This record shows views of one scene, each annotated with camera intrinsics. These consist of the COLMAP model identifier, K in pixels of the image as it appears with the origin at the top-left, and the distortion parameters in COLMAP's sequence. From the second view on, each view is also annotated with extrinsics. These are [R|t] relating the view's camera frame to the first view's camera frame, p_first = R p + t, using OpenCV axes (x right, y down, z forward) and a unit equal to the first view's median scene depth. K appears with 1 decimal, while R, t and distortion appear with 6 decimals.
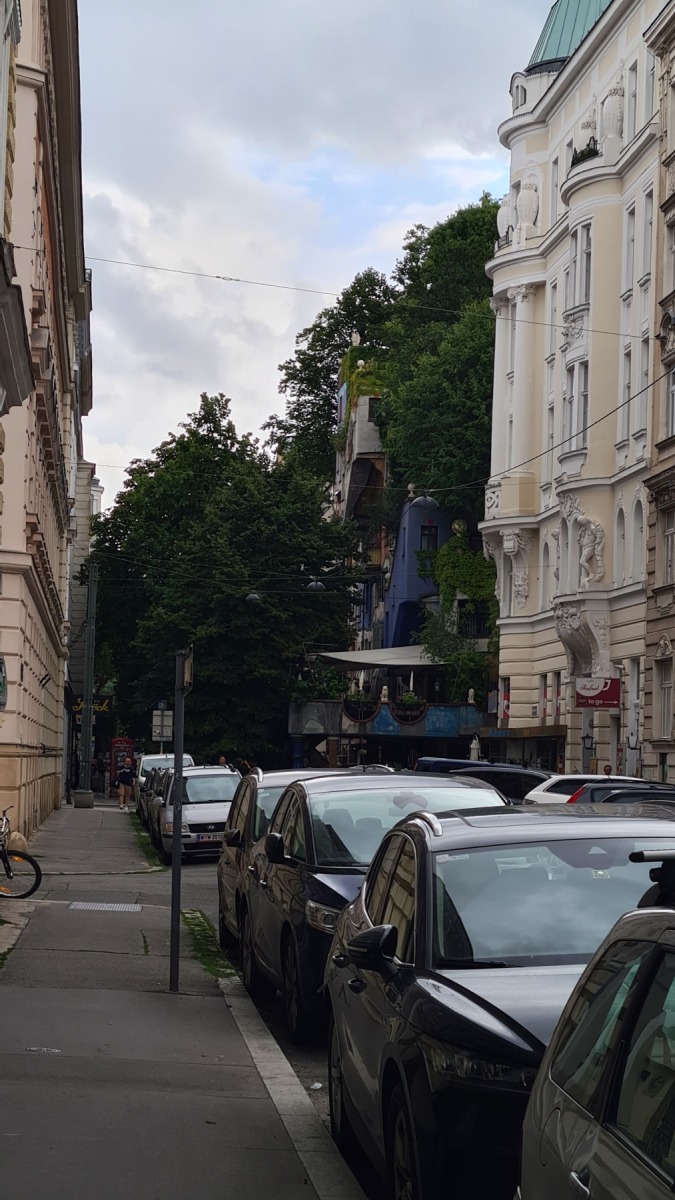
lens RADIAL K [[2804.6, 0, 338.0], [0, 2804.6, 600.6], [0, 0, 1]] dist [0.149935, 0.000000]
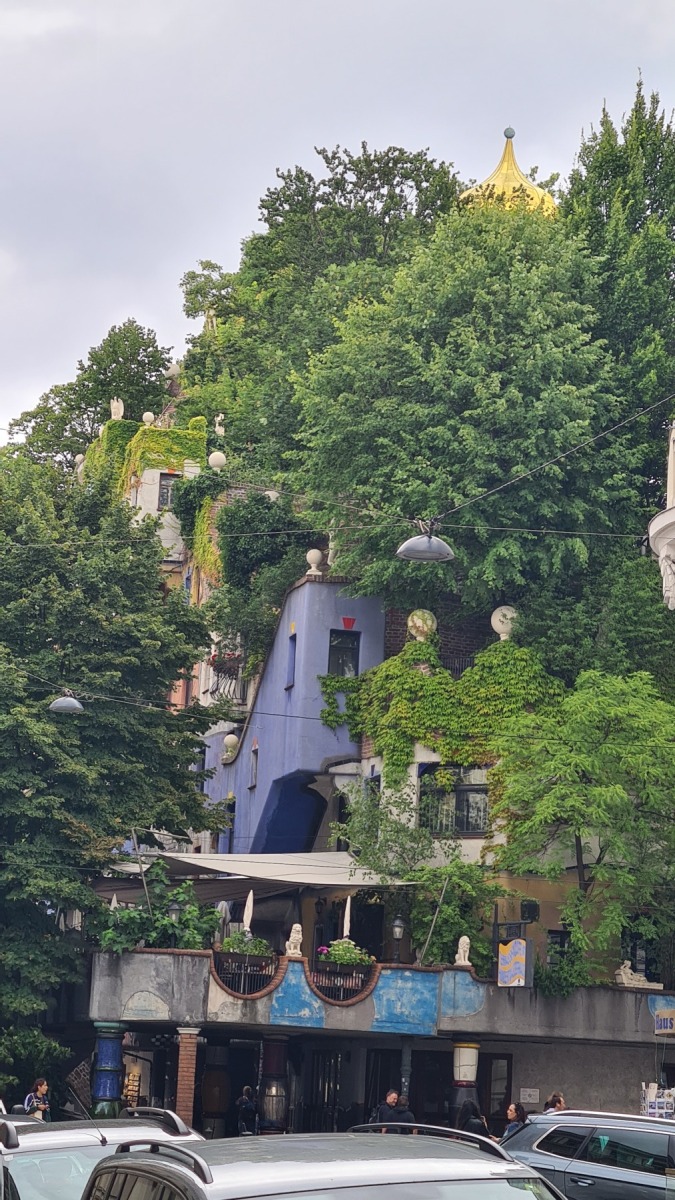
lens RADIAL K [[2804.6, 0, 336.2], [0, 2804.6, 598.2], [0, 0, 1]] dist [0.149935, 0.000000]
pose [[0.988505, 0.047944, 0.143384, -0.047618], [-0.032213, 0.993399, -0.110093, 0.026953], [-0.147716, 0.104209, 0.983525, 0.500054]]
